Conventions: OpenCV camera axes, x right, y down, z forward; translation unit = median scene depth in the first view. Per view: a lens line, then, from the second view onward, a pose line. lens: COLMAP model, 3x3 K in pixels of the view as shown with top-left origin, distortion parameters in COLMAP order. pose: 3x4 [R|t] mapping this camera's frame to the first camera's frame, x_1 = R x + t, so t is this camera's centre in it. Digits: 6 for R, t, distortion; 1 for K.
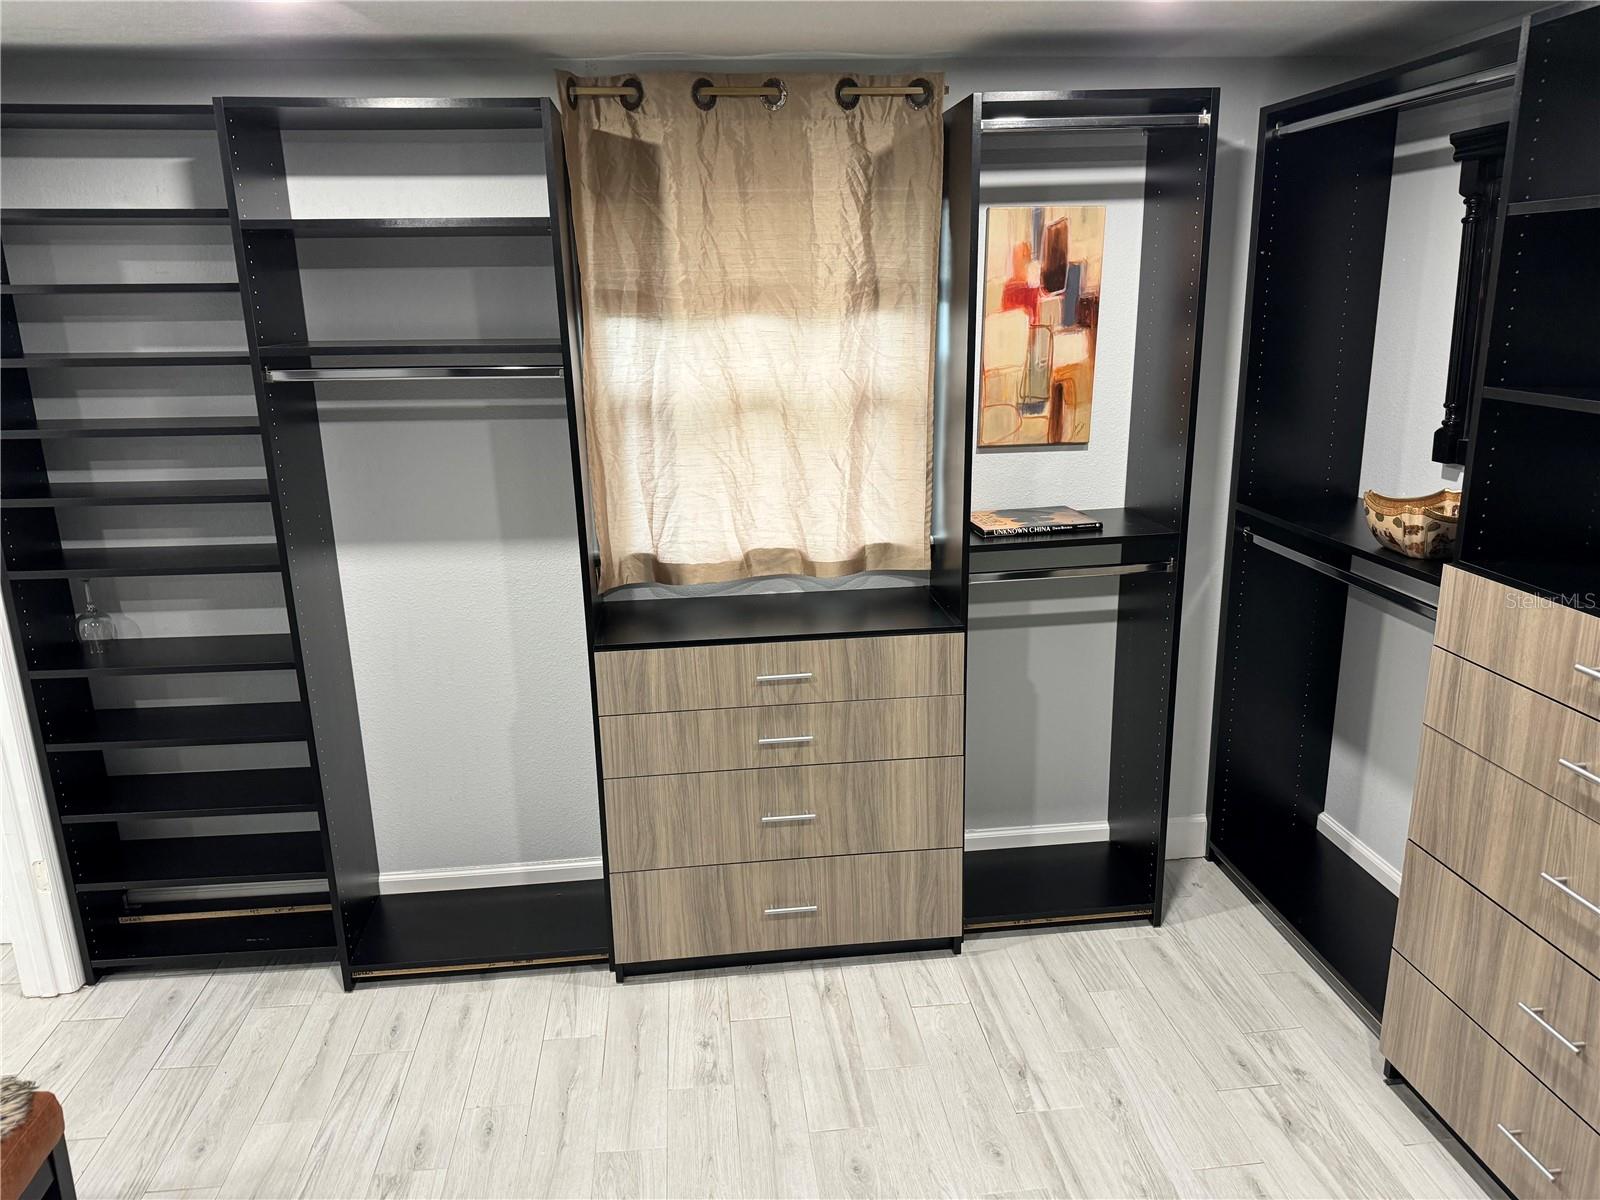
lens RADIAL K [[1124.7, 0, 793.1], [0, 1124.7, 596.5], [0, 0, 1]] dist [0.102508, -0.145083]
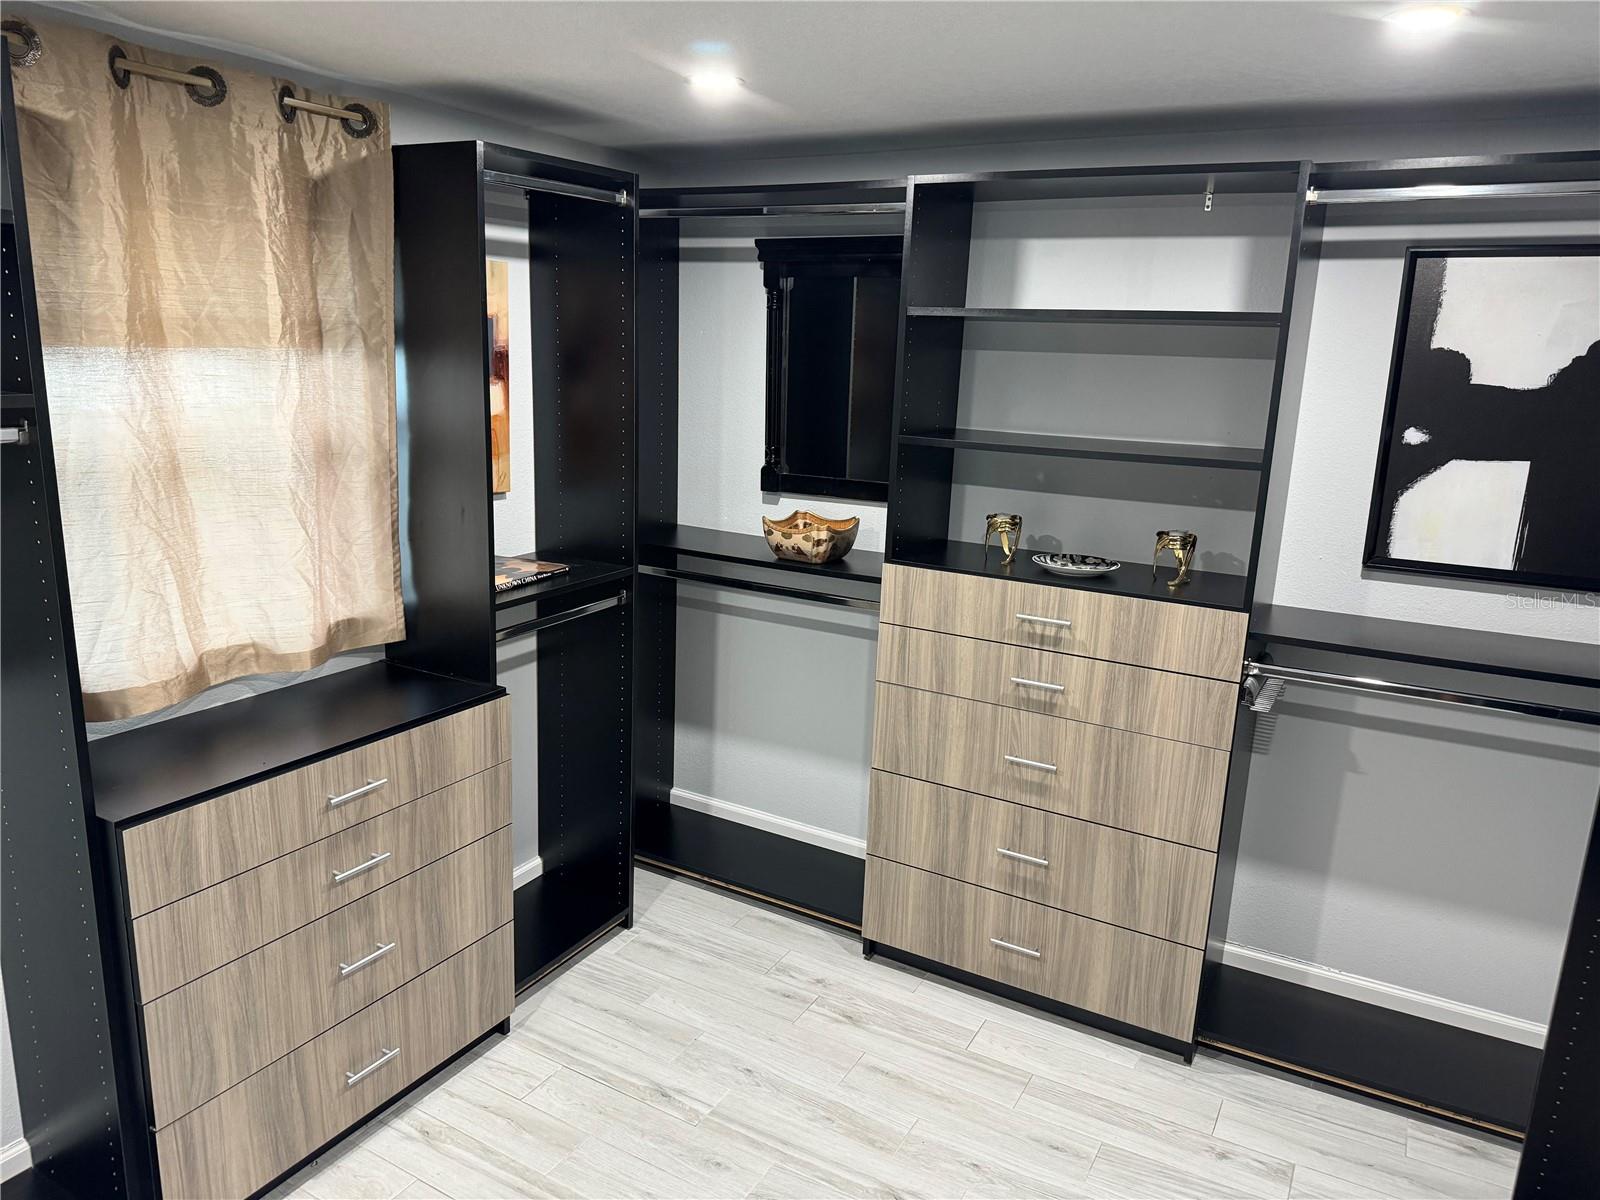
lens RADIAL K [[1124.7, 0, 793.1], [0, 1124.7, 596.5], [0, 0, 1]] dist [0.102508, -0.145083]
pose [[0.581206, -0.139265, 0.801751, -0.470445], [0.162260, 0.985296, 0.053521, -0.062729], [-0.797415, 0.098985, 0.595257, 0.226109]]
